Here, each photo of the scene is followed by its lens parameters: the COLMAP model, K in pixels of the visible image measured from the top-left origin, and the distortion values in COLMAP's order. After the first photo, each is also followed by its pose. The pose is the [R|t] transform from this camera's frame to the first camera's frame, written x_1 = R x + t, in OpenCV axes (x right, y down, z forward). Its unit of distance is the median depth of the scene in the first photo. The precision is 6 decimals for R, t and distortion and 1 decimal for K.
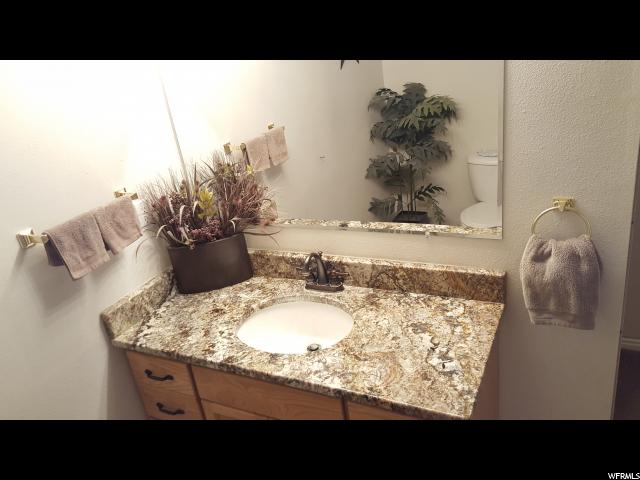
lens RADIAL K [[511.7, 0, 320.8], [0, 511.7, 239.4], [0, 0, 1]] dist [0.051389, -0.057663]
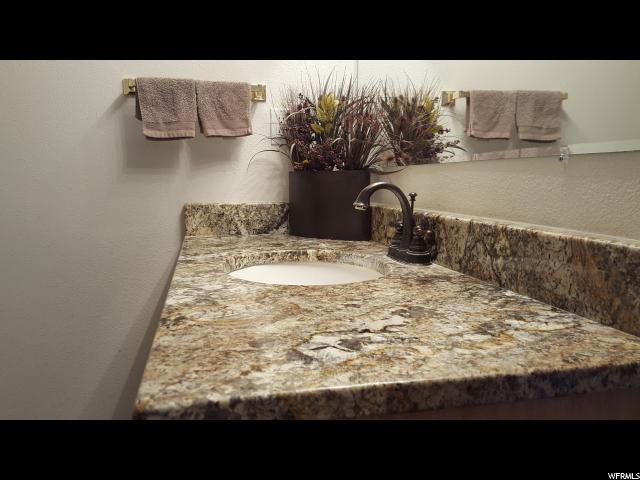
lens RADIAL K [[511.7, 0, 315.6], [0, 511.7, 241.3], [0, 0, 1]] dist [0.051389, -0.057663]
pose [[0.627381, 0.232445, -0.743211, 0.392471], [-0.387264, 0.921152, -0.038811, 0.146856], [0.675589, 0.312168, 0.667930, 0.556800]]
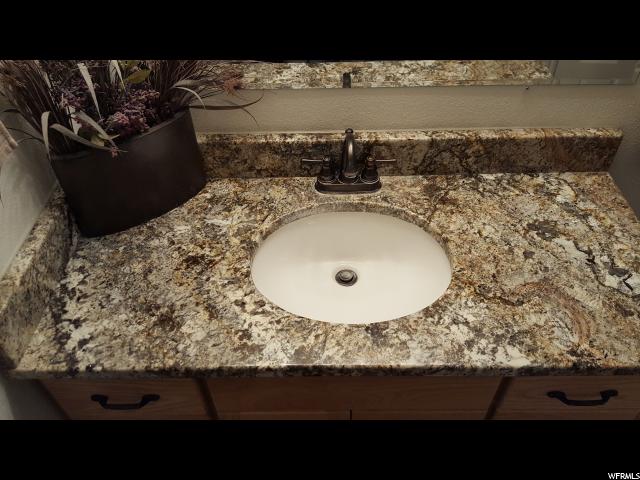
lens RADIAL K [[511.7, 0, 321.4], [0, 511.7, 252.3], [0, 0, 1]] dist [0.051389, -0.057663]
pose [[0.886104, -0.228442, 0.403279, -0.311799], [0.076858, 0.930475, 0.358202, -0.060788], [-0.457070, -0.286409, 0.842055, 0.482531]]
